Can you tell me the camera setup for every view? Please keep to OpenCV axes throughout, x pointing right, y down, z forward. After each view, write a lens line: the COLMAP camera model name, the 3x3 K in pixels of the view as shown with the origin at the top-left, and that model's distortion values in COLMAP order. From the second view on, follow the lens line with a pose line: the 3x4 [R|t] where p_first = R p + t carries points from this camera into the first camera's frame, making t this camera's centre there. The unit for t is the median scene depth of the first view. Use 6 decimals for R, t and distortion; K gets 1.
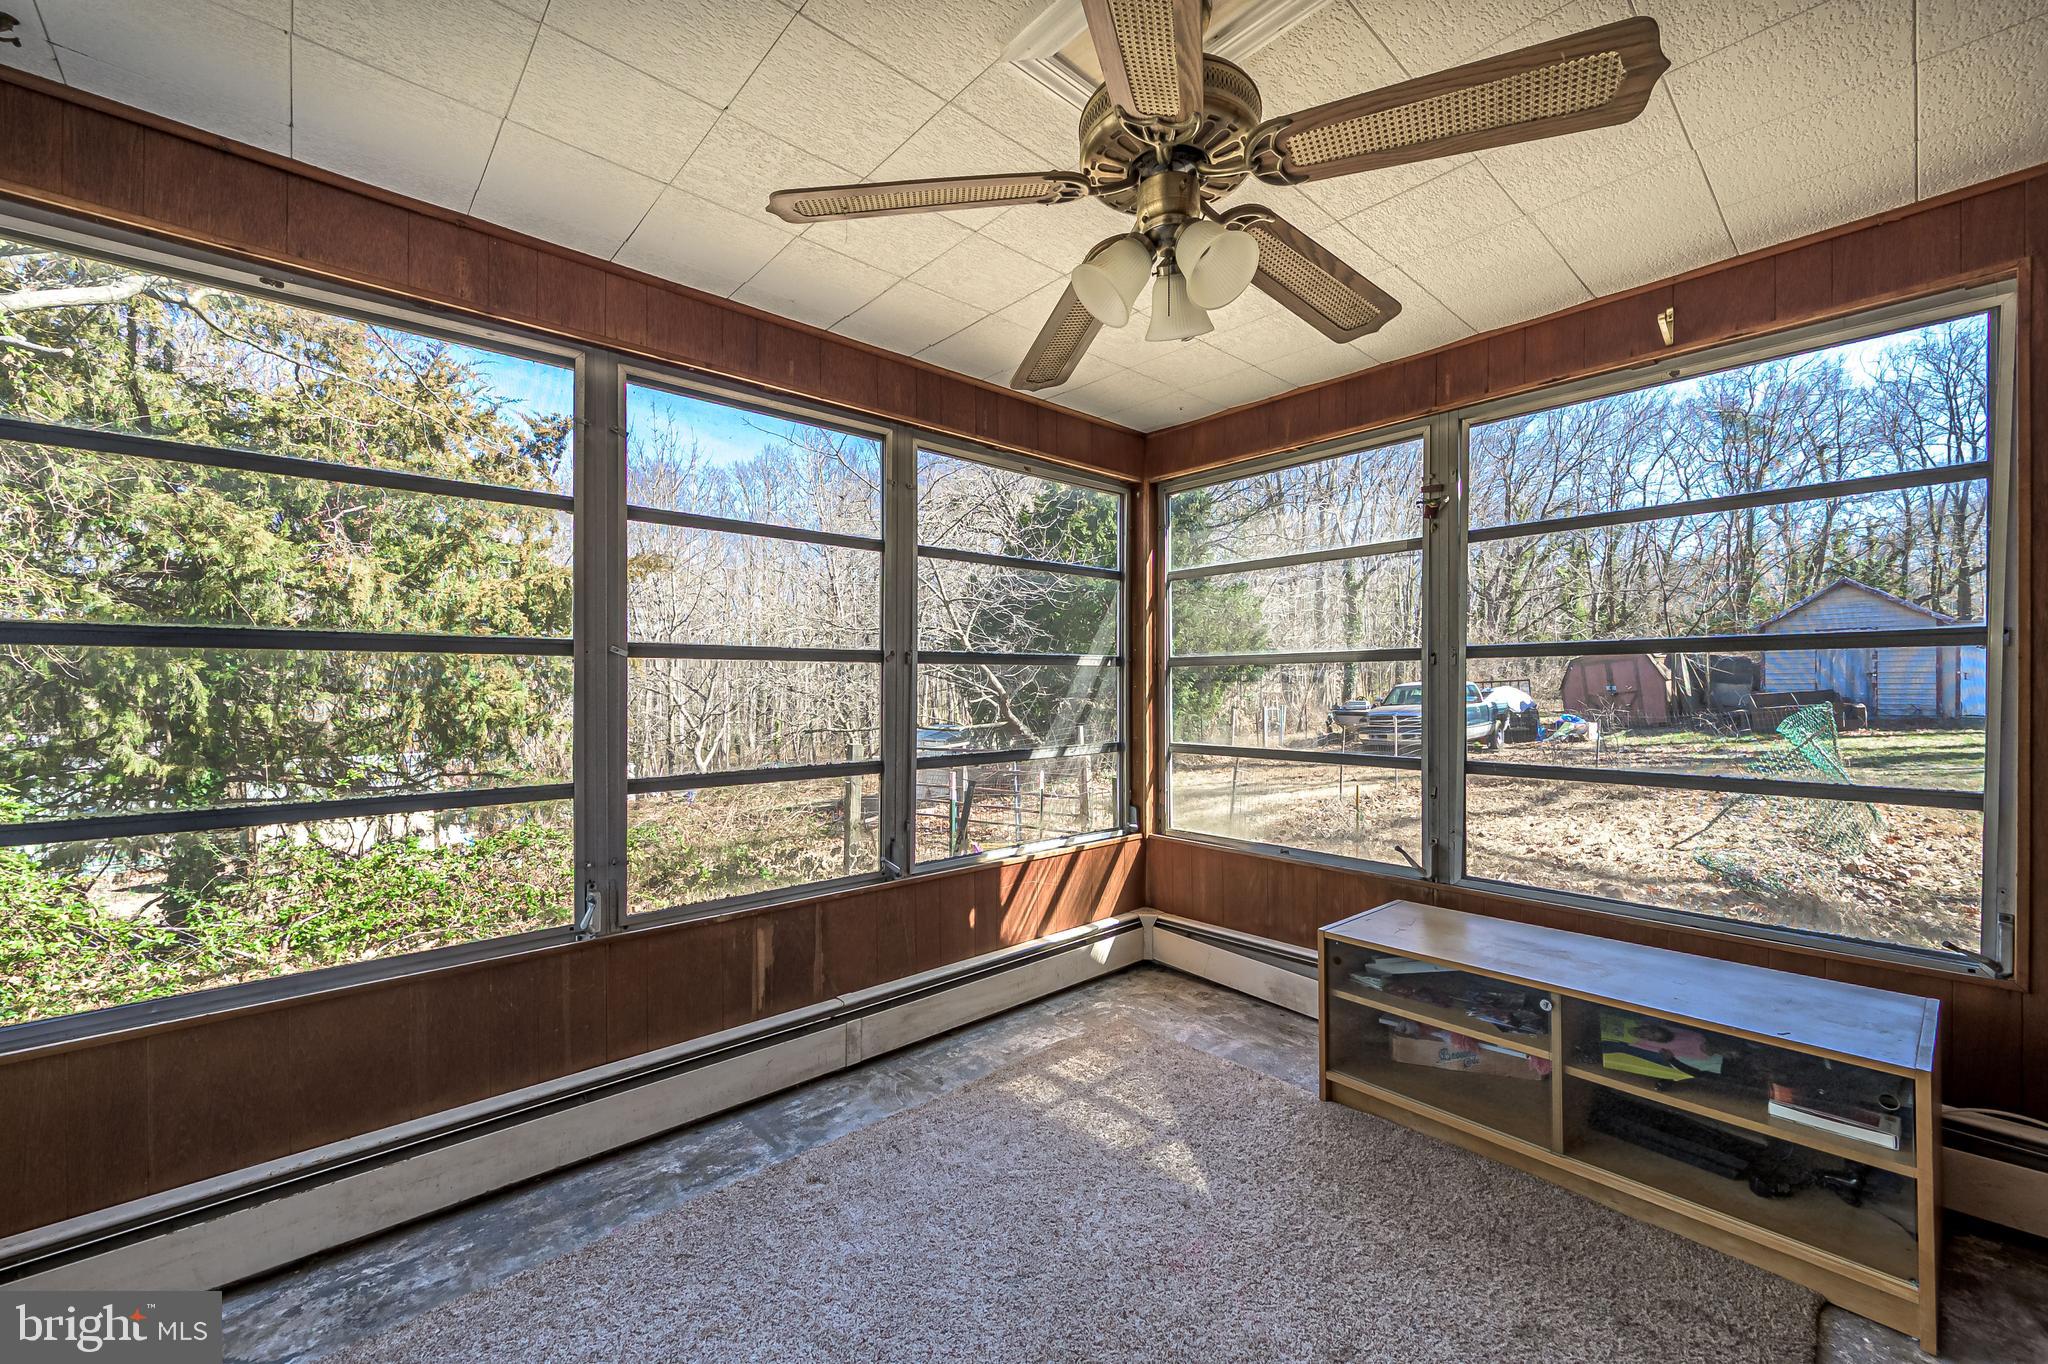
lens RADIAL K [[809.2, 0, 1022.4], [0, 809.2, 682.6], [0, 0, 1]] dist [-0.000476, -0.000515]
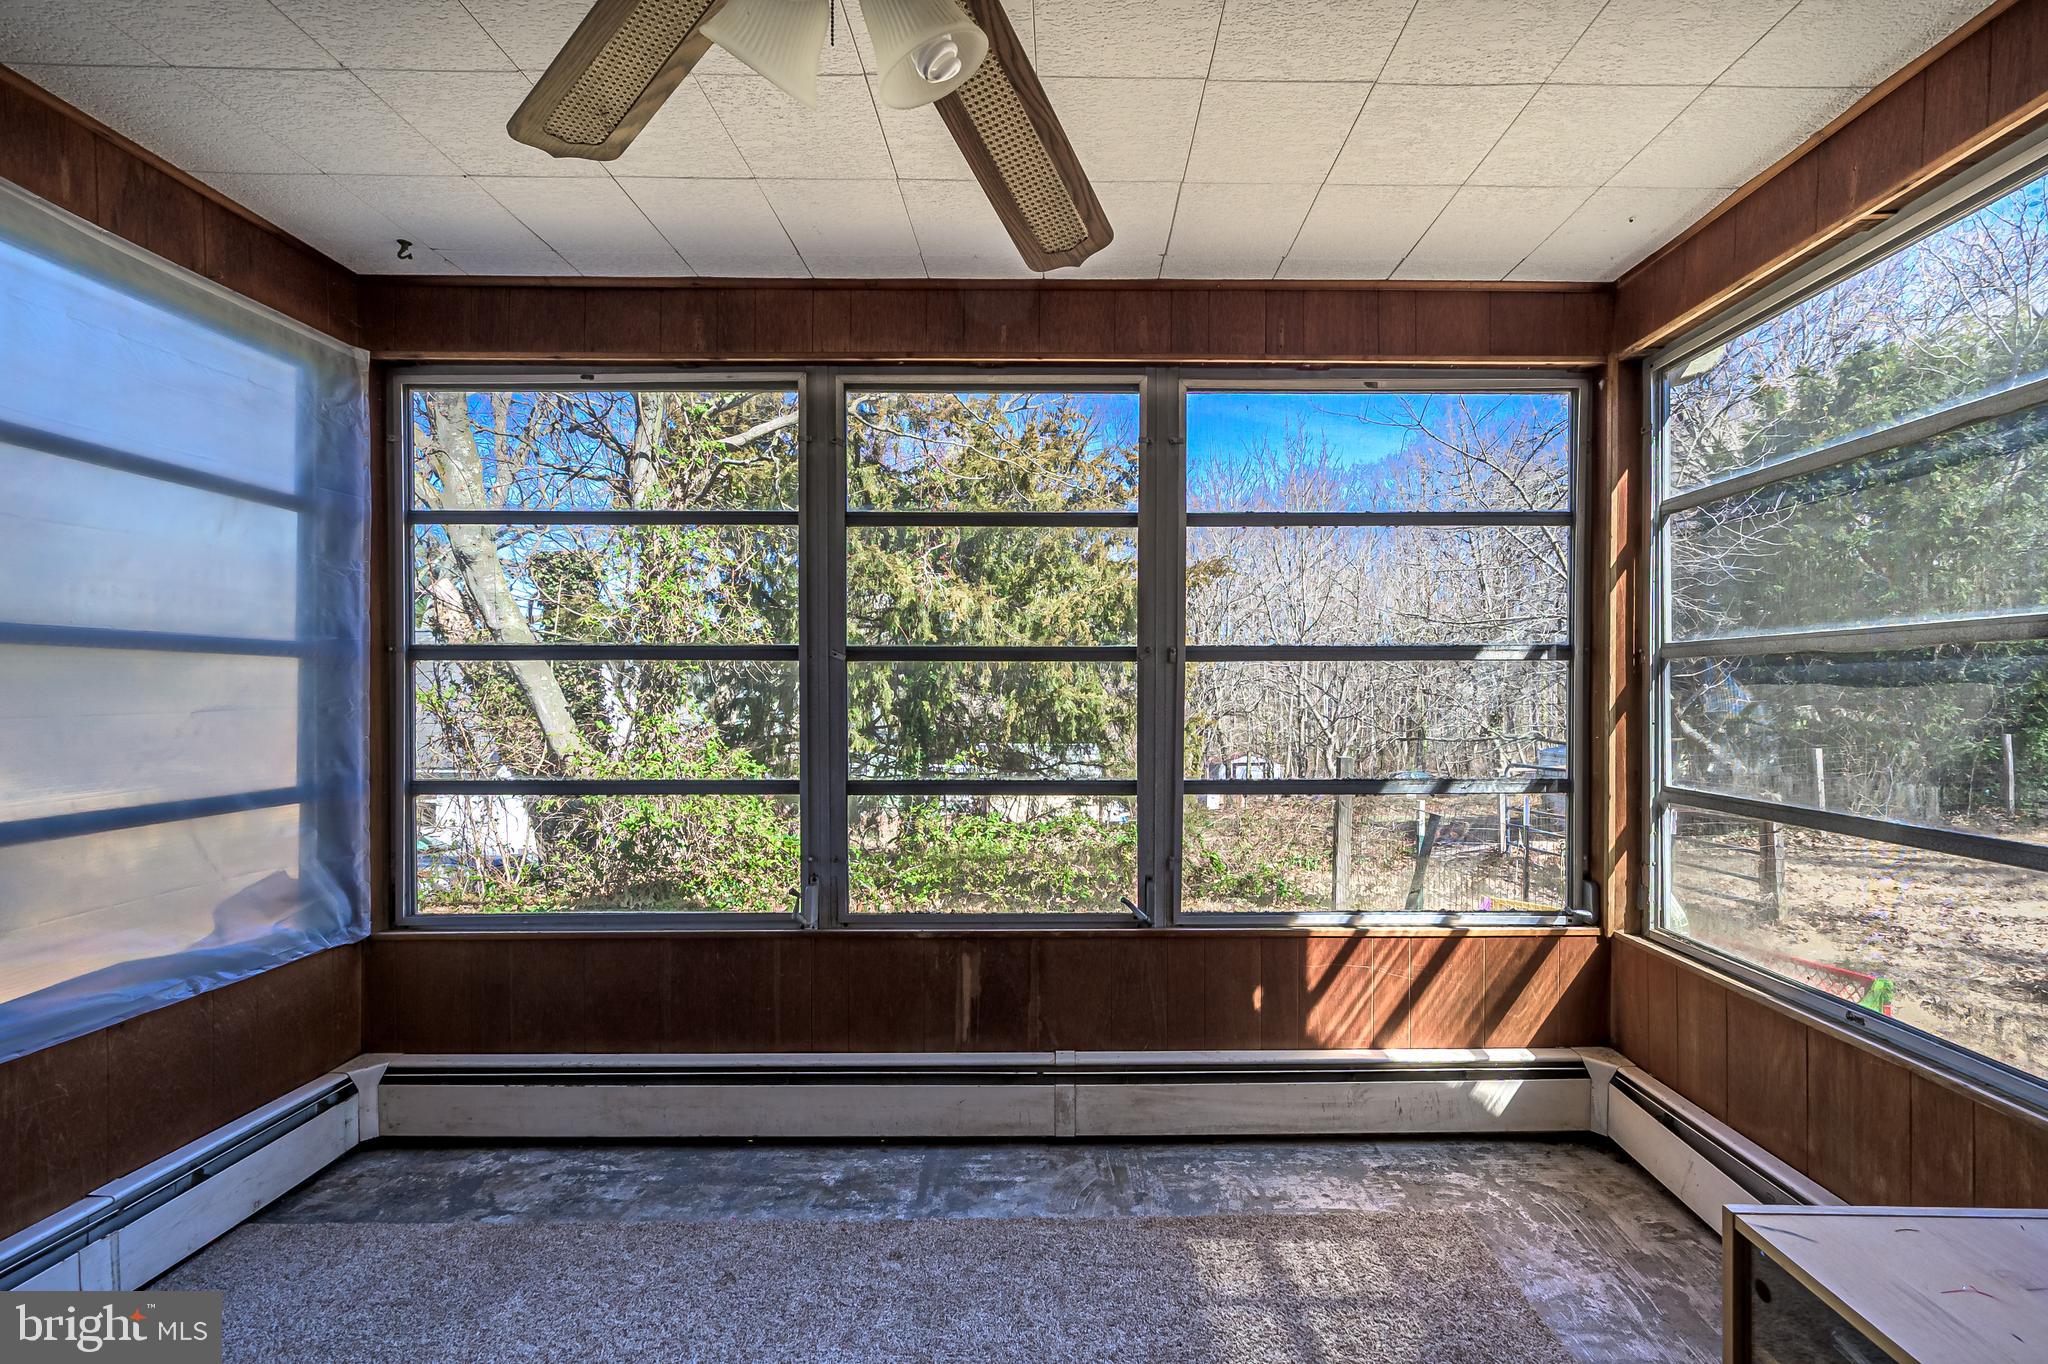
lens RADIAL K [[833.2, 0, 1026.4], [0, 833.2, 687.5], [0, 0, 1]] dist [-0.001155, -0.000142]
pose [[0.750599, 0.001044, -0.660757, 0.282928], [0.000666, 0.999997, 0.002337, -0.000052], [0.660758, -0.002194, 0.750596, 0.269865]]
